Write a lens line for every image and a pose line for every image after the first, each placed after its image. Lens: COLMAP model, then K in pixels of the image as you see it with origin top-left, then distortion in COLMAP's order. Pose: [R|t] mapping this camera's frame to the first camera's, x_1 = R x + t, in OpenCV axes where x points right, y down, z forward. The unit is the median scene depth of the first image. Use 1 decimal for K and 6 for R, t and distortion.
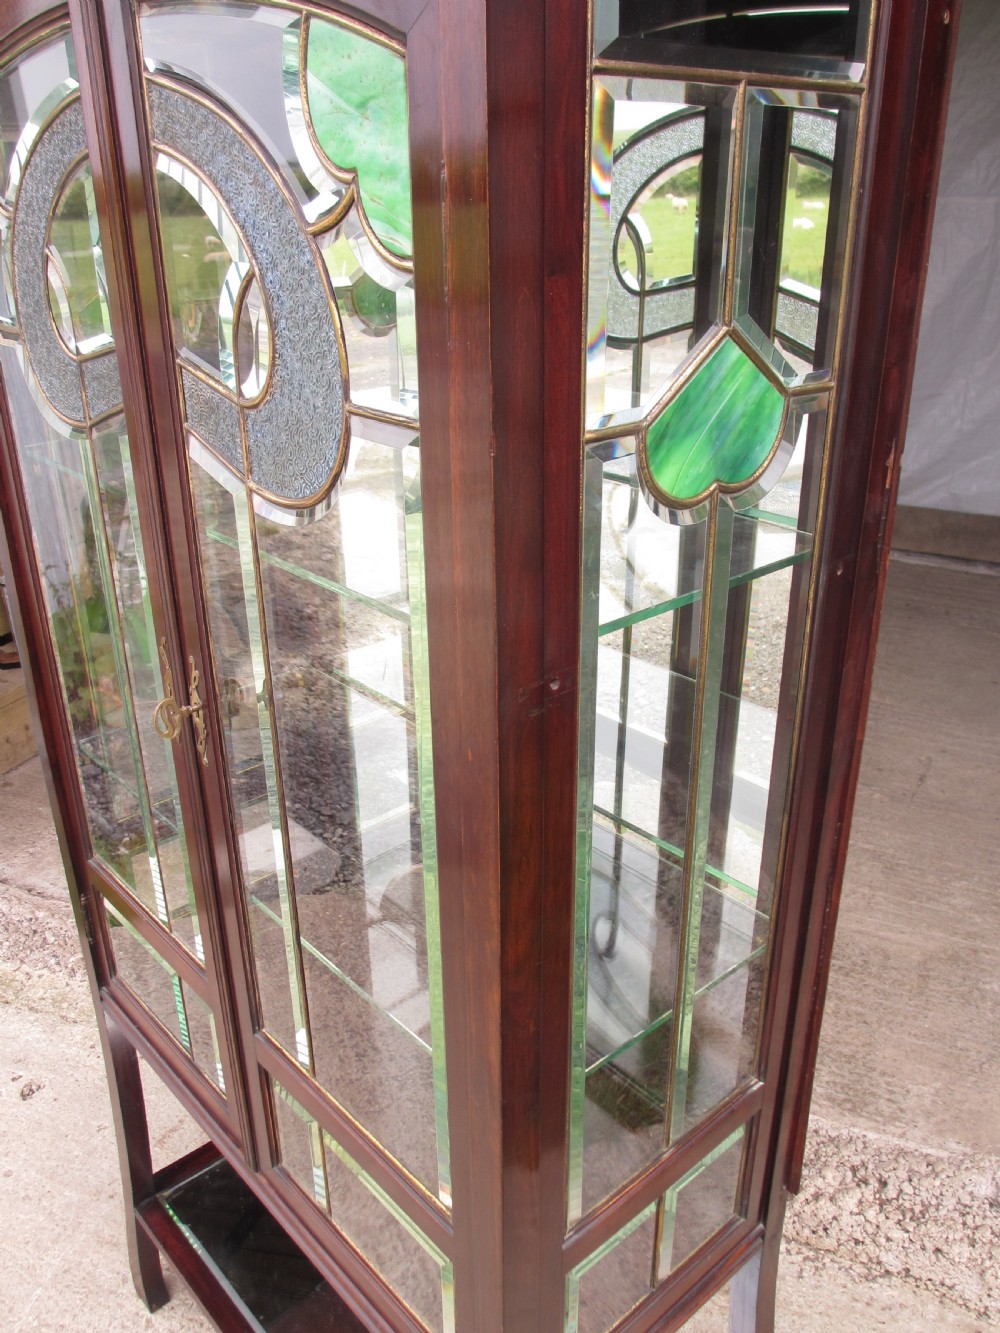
lens RADIAL K [[1109.4, 0, 499.9], [0, 1109.4, 664.0], [0, 0, 1]] dist [-0.045723, 0.014913]
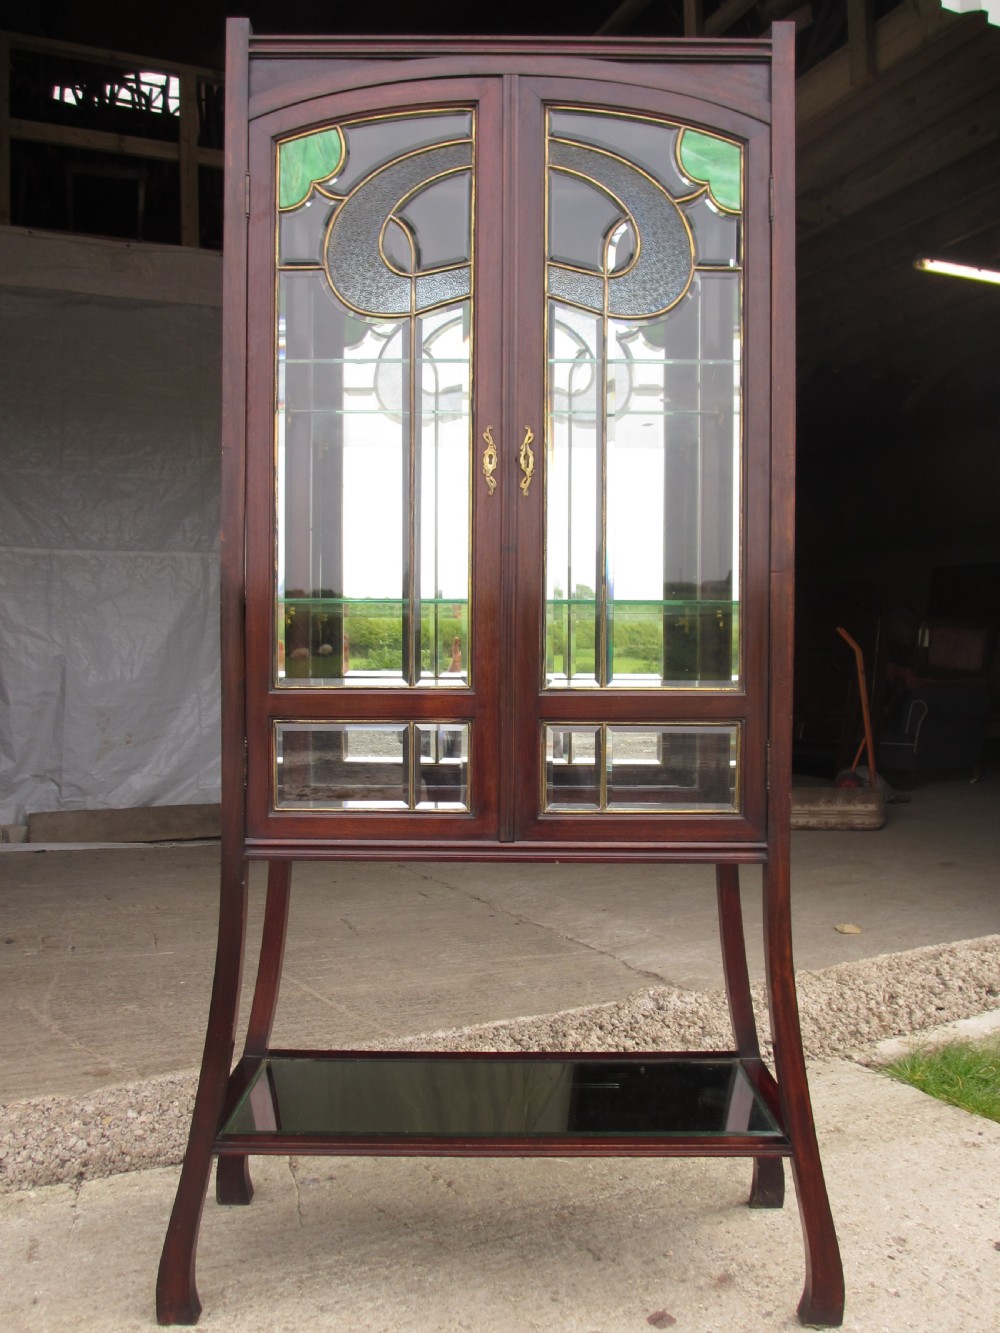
lens RADIAL K [[1109.4, 0, 489.2], [0, 1109.4, 669.7], [0, 0, 1]] dist [-0.045723, 0.014913]
pose [[0.659062, 0.002722, 0.752084, -1.482073], [0.298288, 0.917034, -0.264713, 0.716010], [-0.690407, 0.398800, 0.603570, 0.121459]]
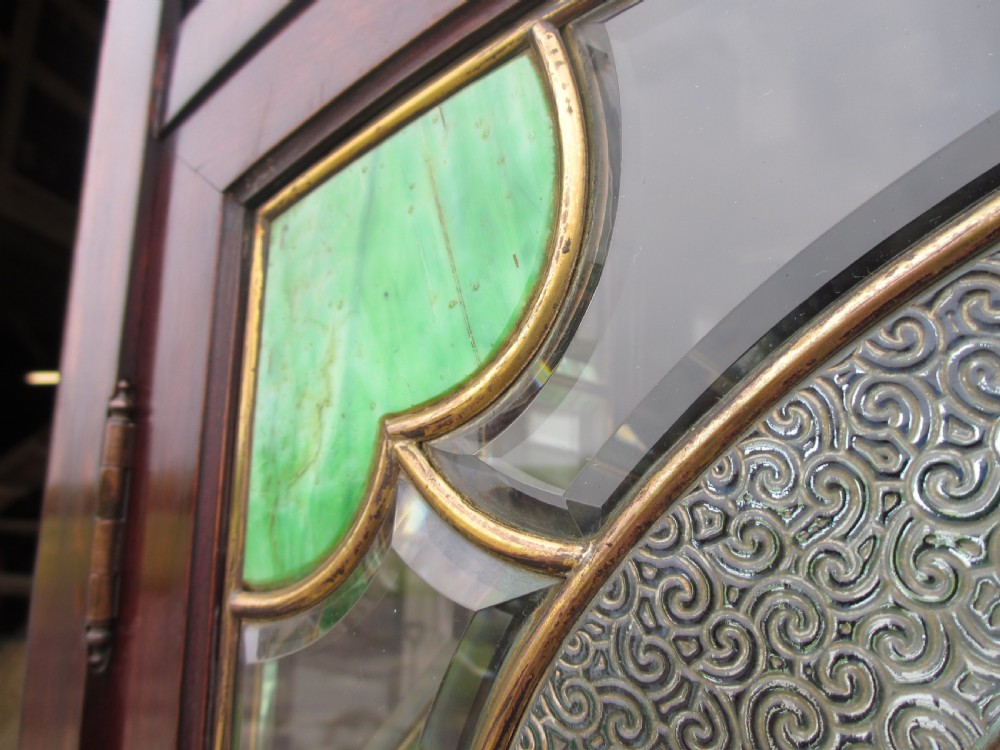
lens RADIAL K [[832.2, 0, 500.3], [0, 832.2, 370.8], [0, 0, 1]] dist [-0.045723, 0.014913]
pose [[0.976442, 0.080240, 0.200305, -0.470667], [0.042148, 0.839483, -0.541749, -0.339596], [-0.211622, 0.537429, 0.816325, 0.818414]]
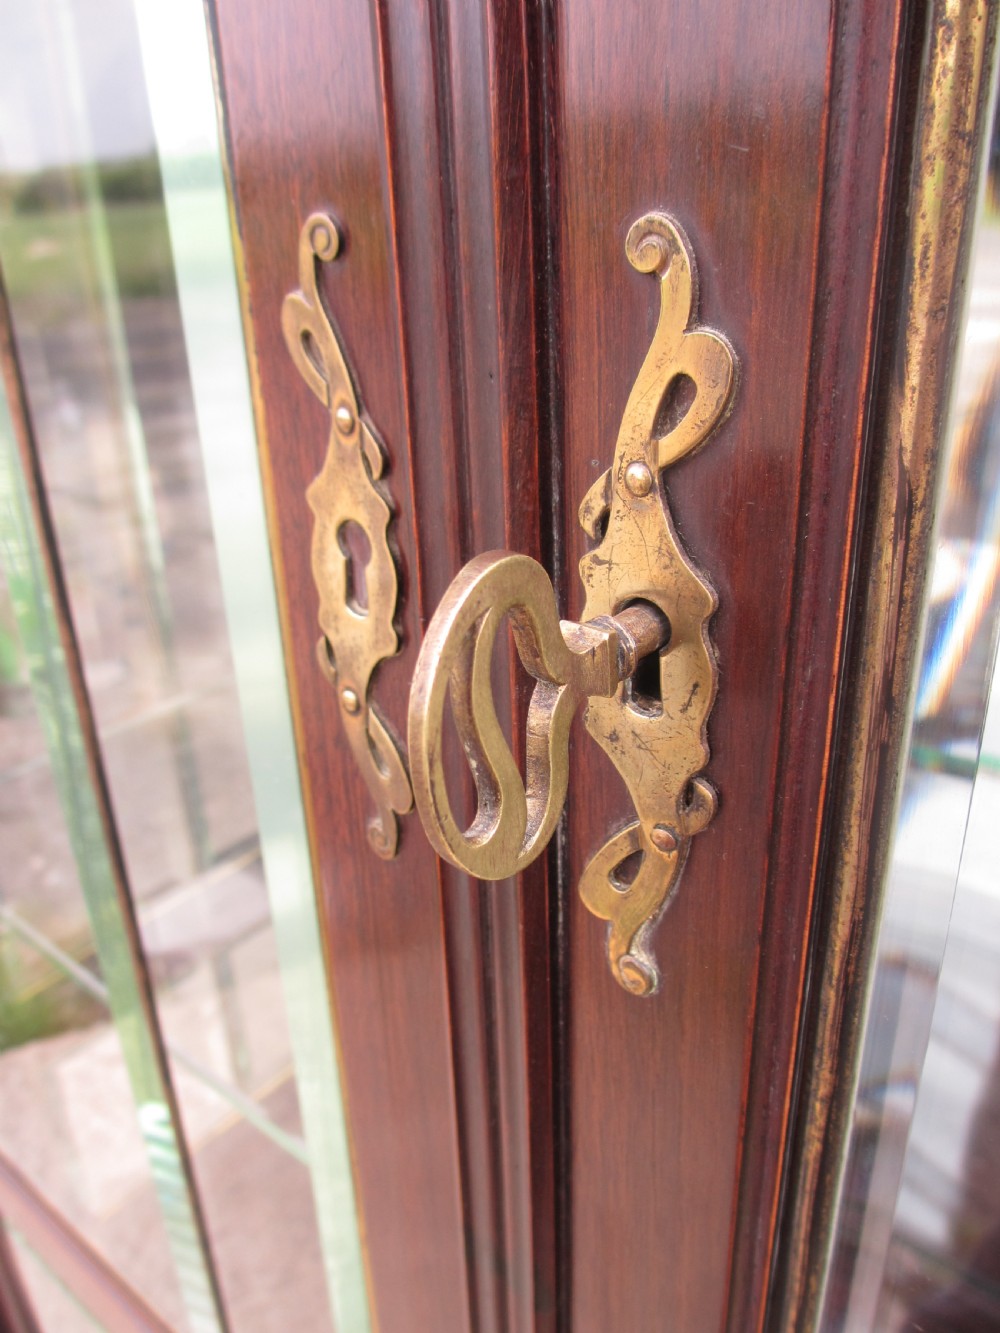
lens RADIAL K [[1109.4, 0, 499.3], [0, 1109.4, 665.9], [0, 0, 1]] dist [-0.045723, 0.014913]
pose [[0.988874, -0.082784, 0.123590, -0.286028], [0.082280, 0.996567, 0.009192, 0.036962], [-0.123926, 0.001079, 0.992291, 0.796613]]
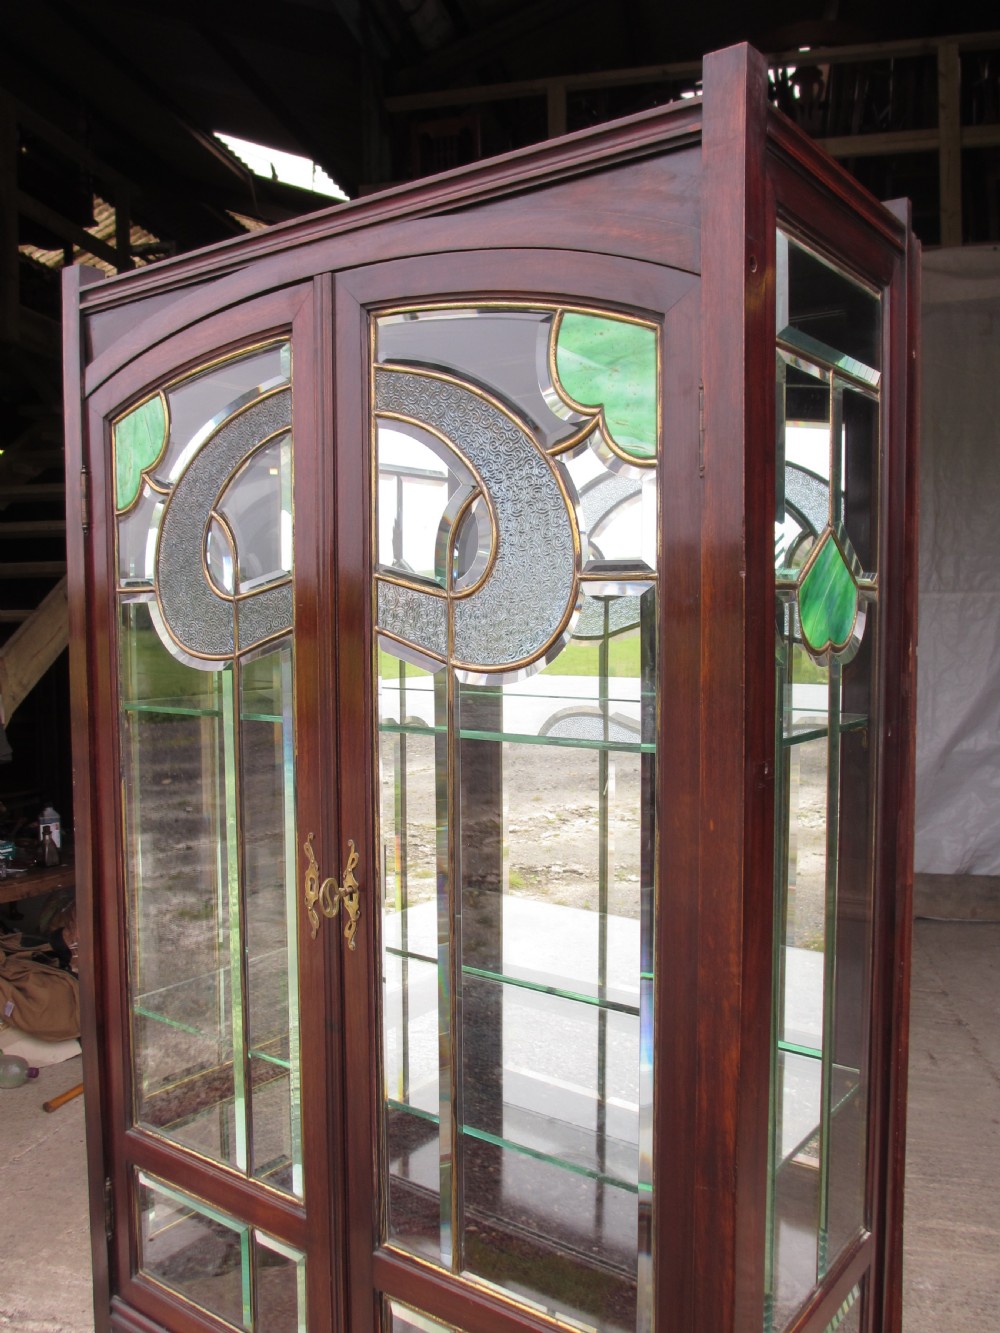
lens RADIAL K [[1109.4, 0, 502.1], [0, 1109.4, 673.4], [0, 0, 1]] dist [-0.045723, 0.014913]
pose [[0.979351, -0.007146, 0.202043, -0.319998], [0.077983, 0.935387, -0.344919, 0.209986], [-0.186523, 0.353552, 0.916630, -0.098528]]
